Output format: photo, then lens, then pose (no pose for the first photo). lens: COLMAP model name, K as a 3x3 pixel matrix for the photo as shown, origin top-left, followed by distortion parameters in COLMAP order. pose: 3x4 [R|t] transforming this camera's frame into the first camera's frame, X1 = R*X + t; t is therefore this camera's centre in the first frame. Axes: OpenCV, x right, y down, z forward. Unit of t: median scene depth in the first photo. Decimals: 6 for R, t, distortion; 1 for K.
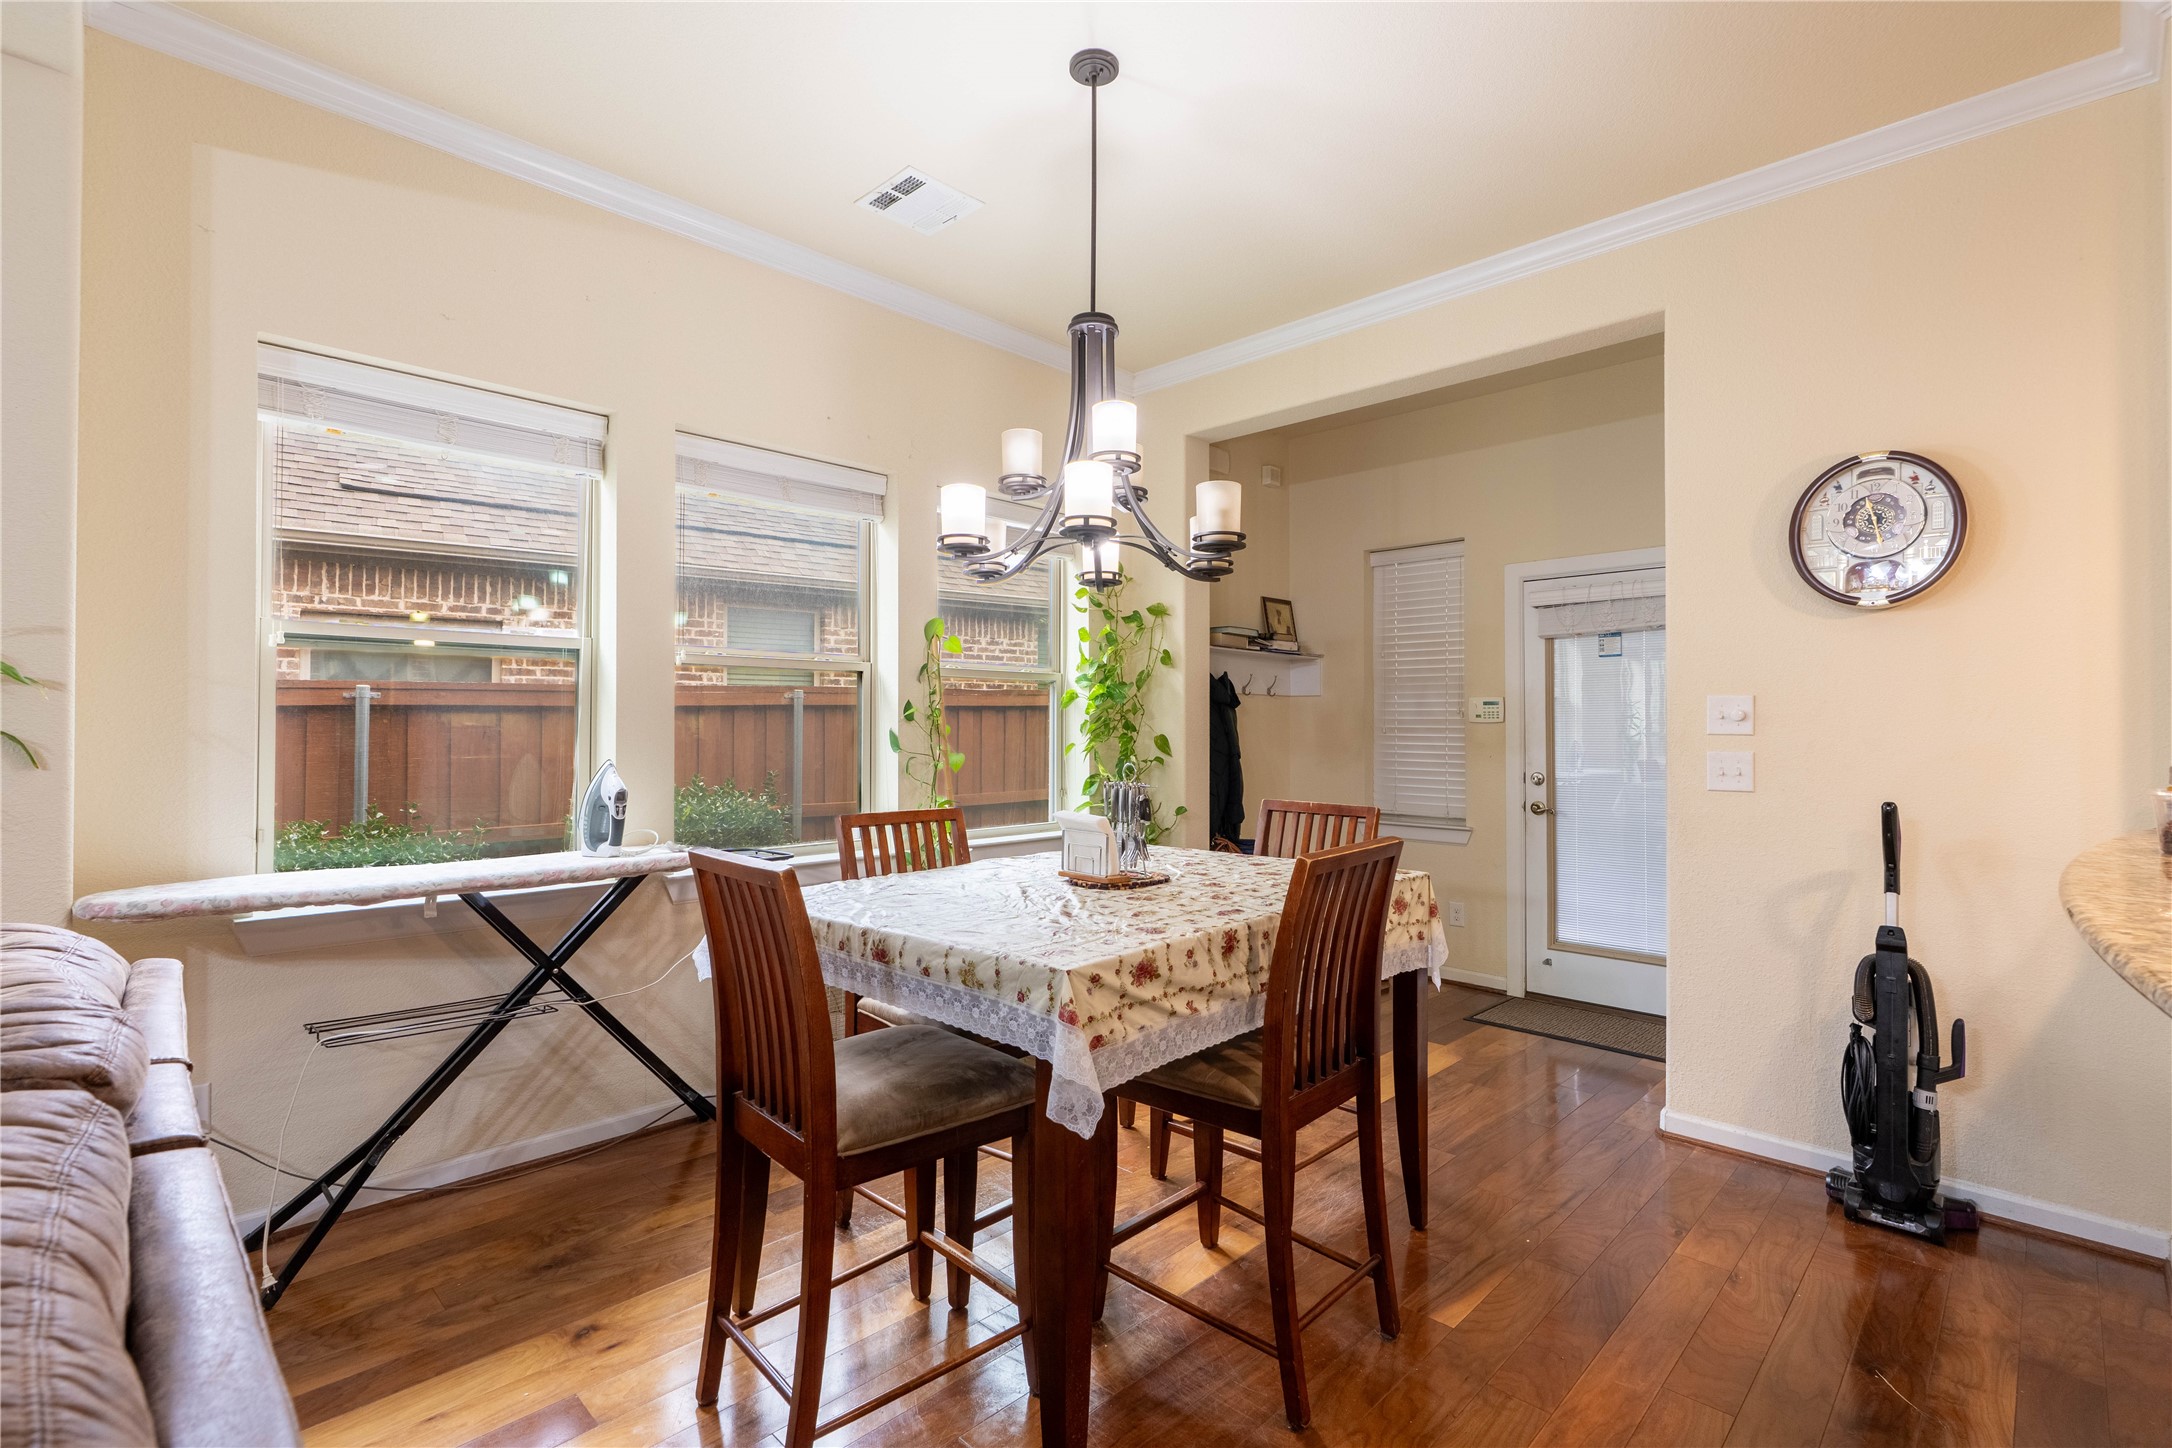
lens RADIAL K [[985.3, 0, 1094.8], [0, 985.3, 710.4], [0, 0, 1]] dist [-0.005872, 0.002463]
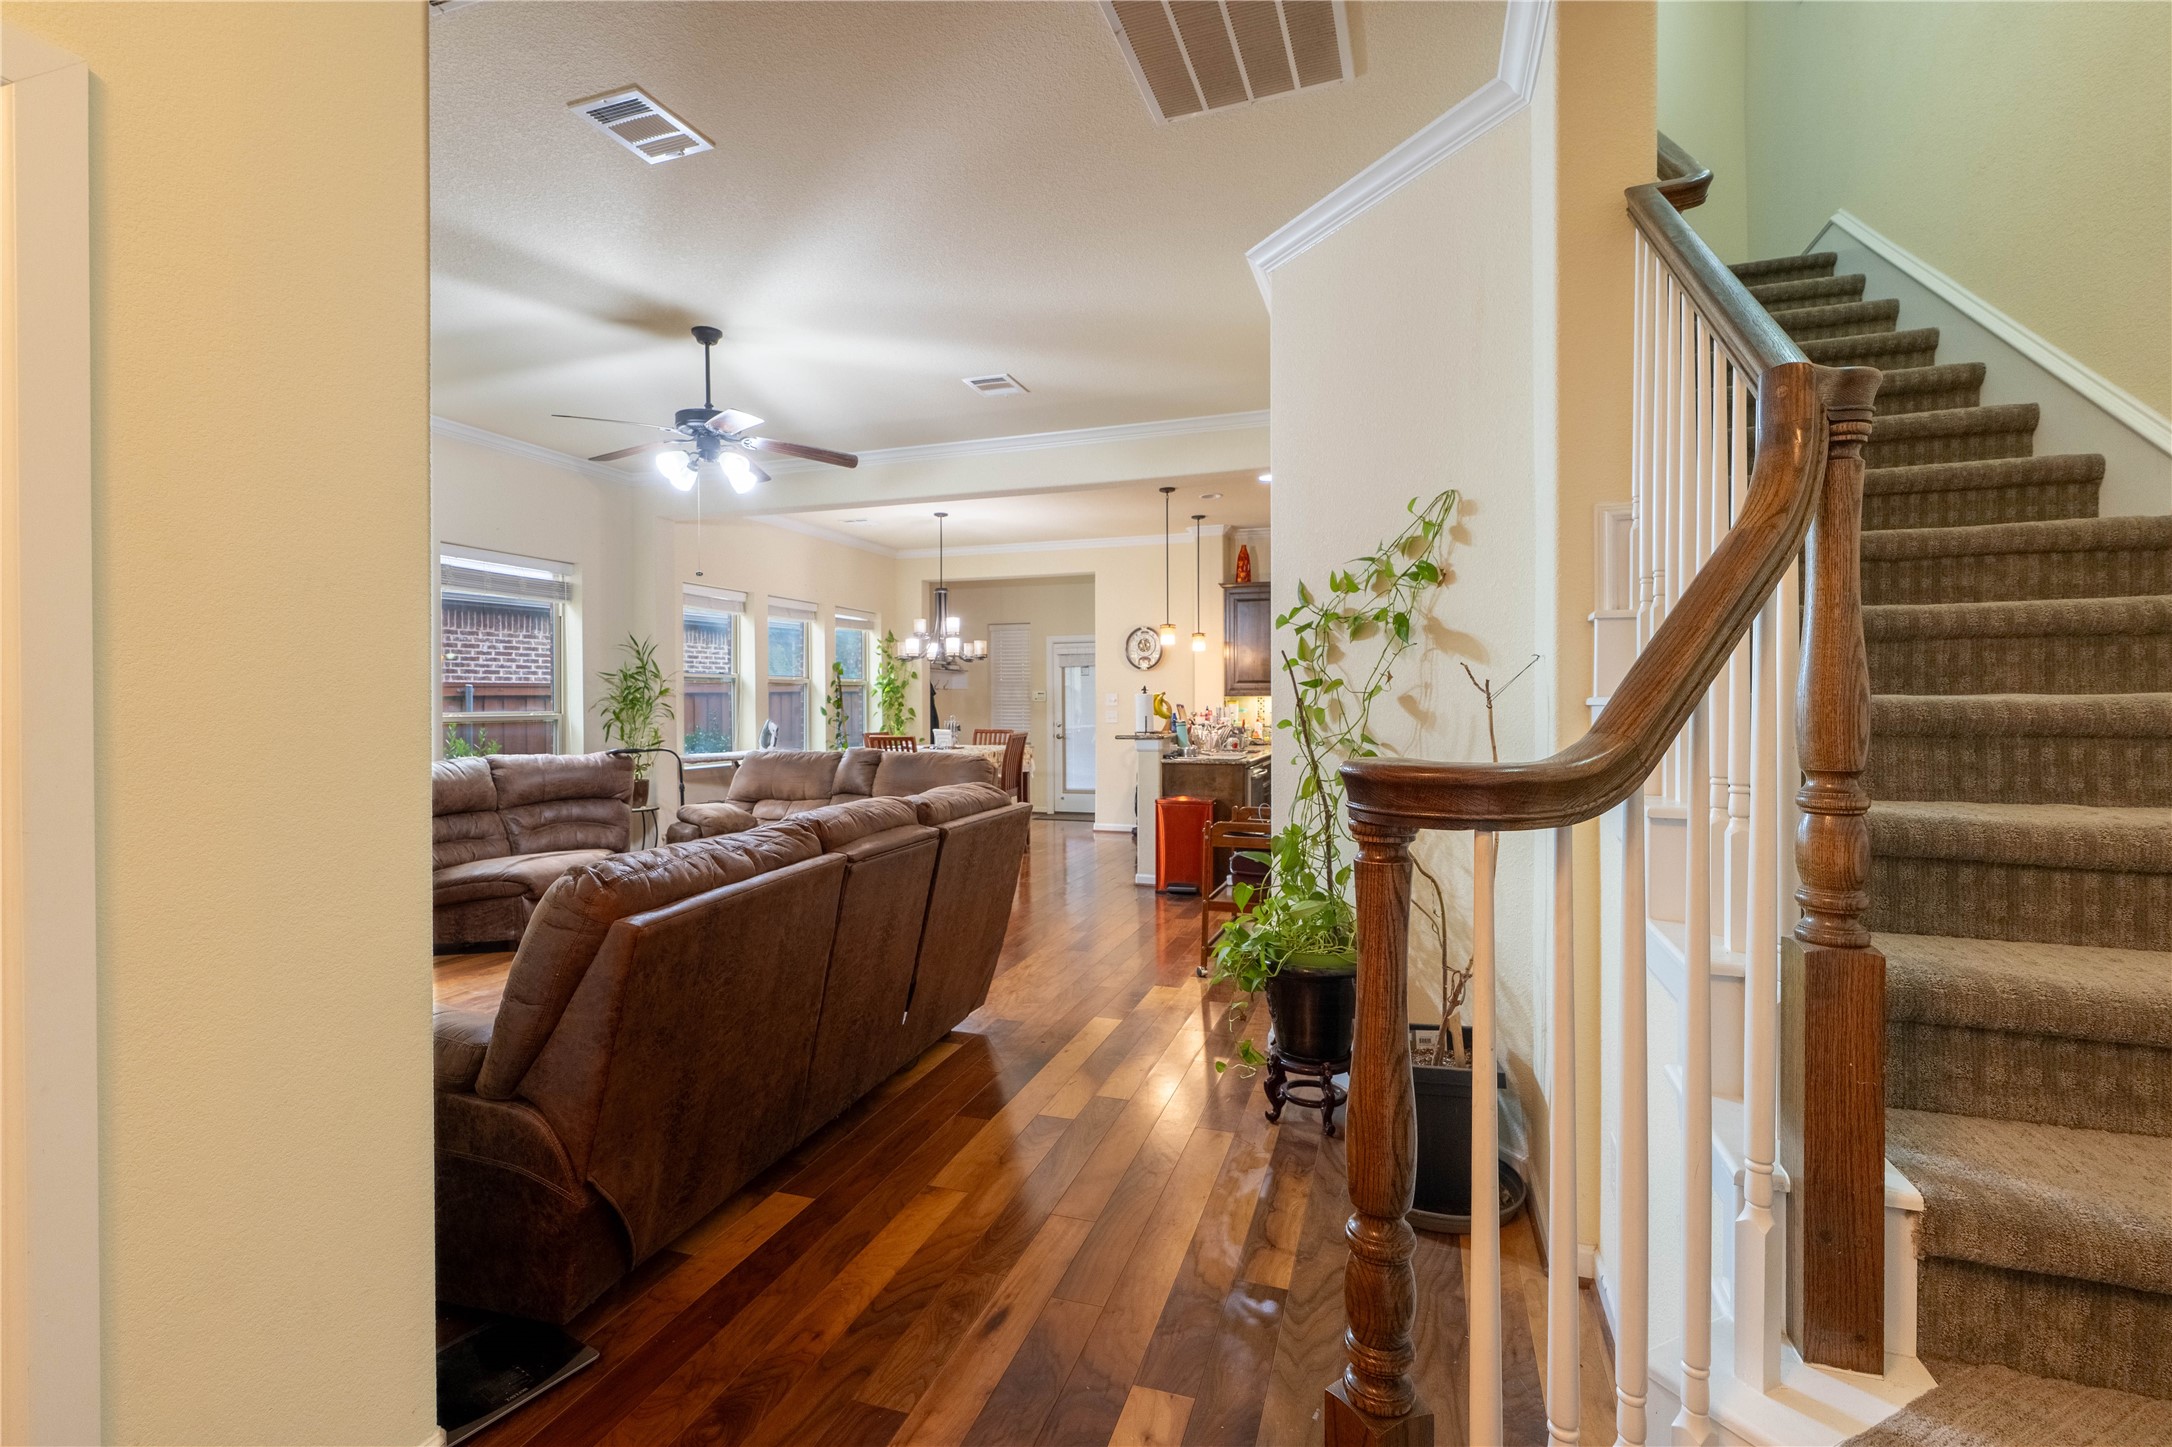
lens RADIAL K [[985.3, 0, 1083.7], [0, 985.3, 714.2], [0, 0, 1]] dist [-0.005872, 0.002463]
pose [[0.904452, -0.011720, 0.426414, -0.560899], [-0.000196, 0.999611, 0.027889, -0.025235], [-0.426575, -0.025308, 0.904098, -1.291811]]
